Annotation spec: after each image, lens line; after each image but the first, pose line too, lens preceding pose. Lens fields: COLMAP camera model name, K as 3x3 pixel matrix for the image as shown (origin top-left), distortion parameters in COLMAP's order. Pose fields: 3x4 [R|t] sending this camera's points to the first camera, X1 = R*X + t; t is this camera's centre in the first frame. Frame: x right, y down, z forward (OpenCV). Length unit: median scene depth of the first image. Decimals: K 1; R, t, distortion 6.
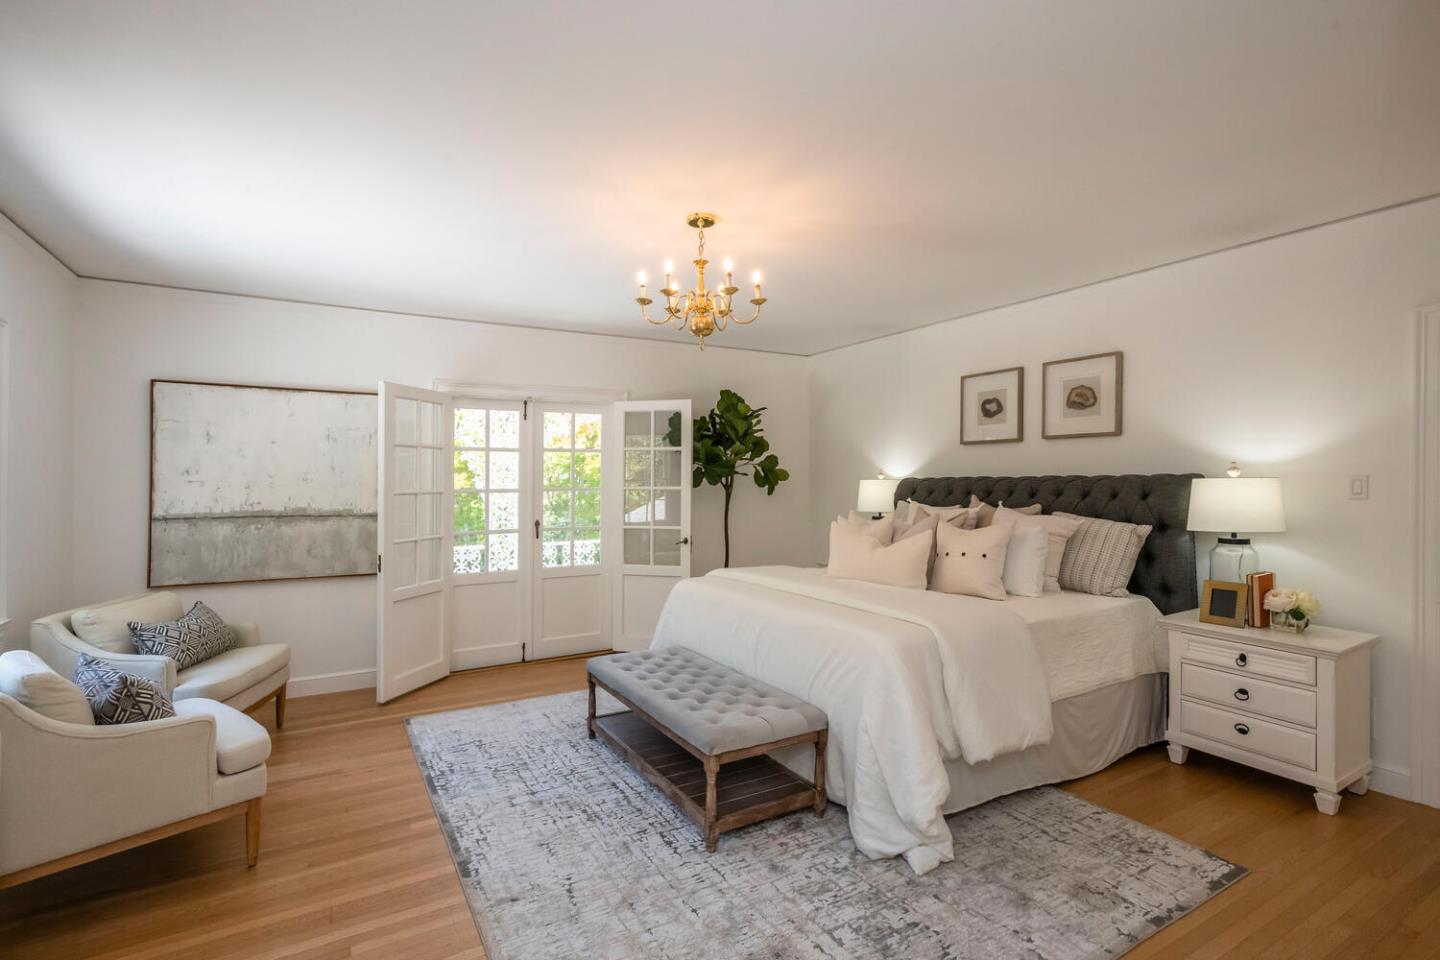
lens RADIAL K [[689.8, 0, 717.7], [0, 689.8, 465.9], [0, 0, 1]] dist [0.002369, 0.000828]
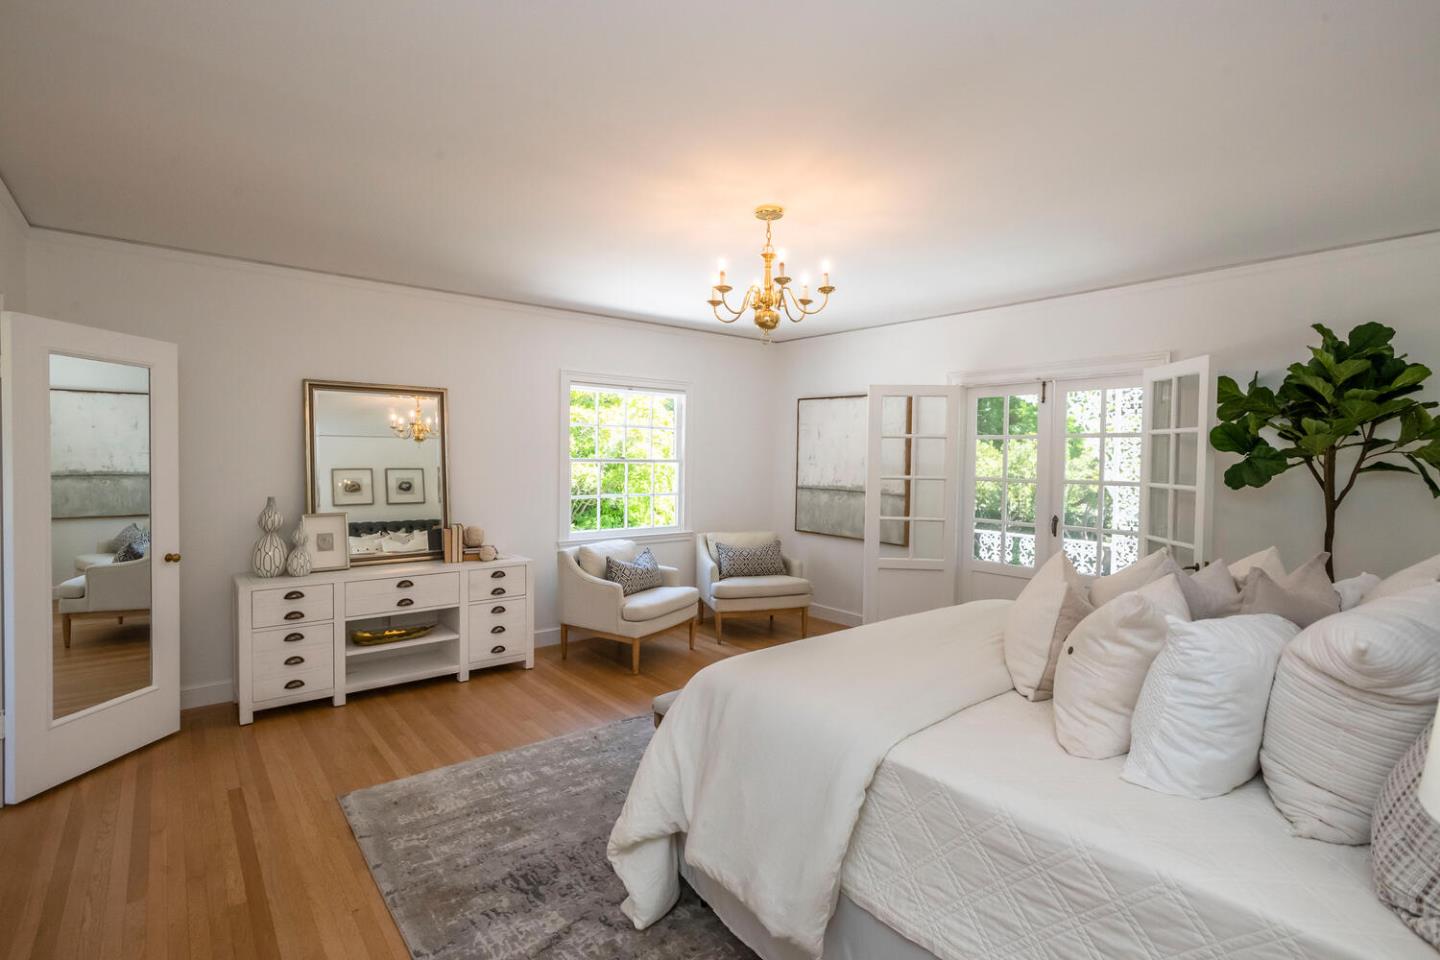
lens RADIAL K [[689.8, 0, 717.7], [0, 689.8, 465.9], [0, 0, 1]] dist [0.002369, 0.000828]
pose [[0.167518, 0.024329, -0.985569, 0.677842], [0.003837, 0.999672, 0.025329, -0.012269], [0.985862, -0.008024, 0.167370, 0.537357]]
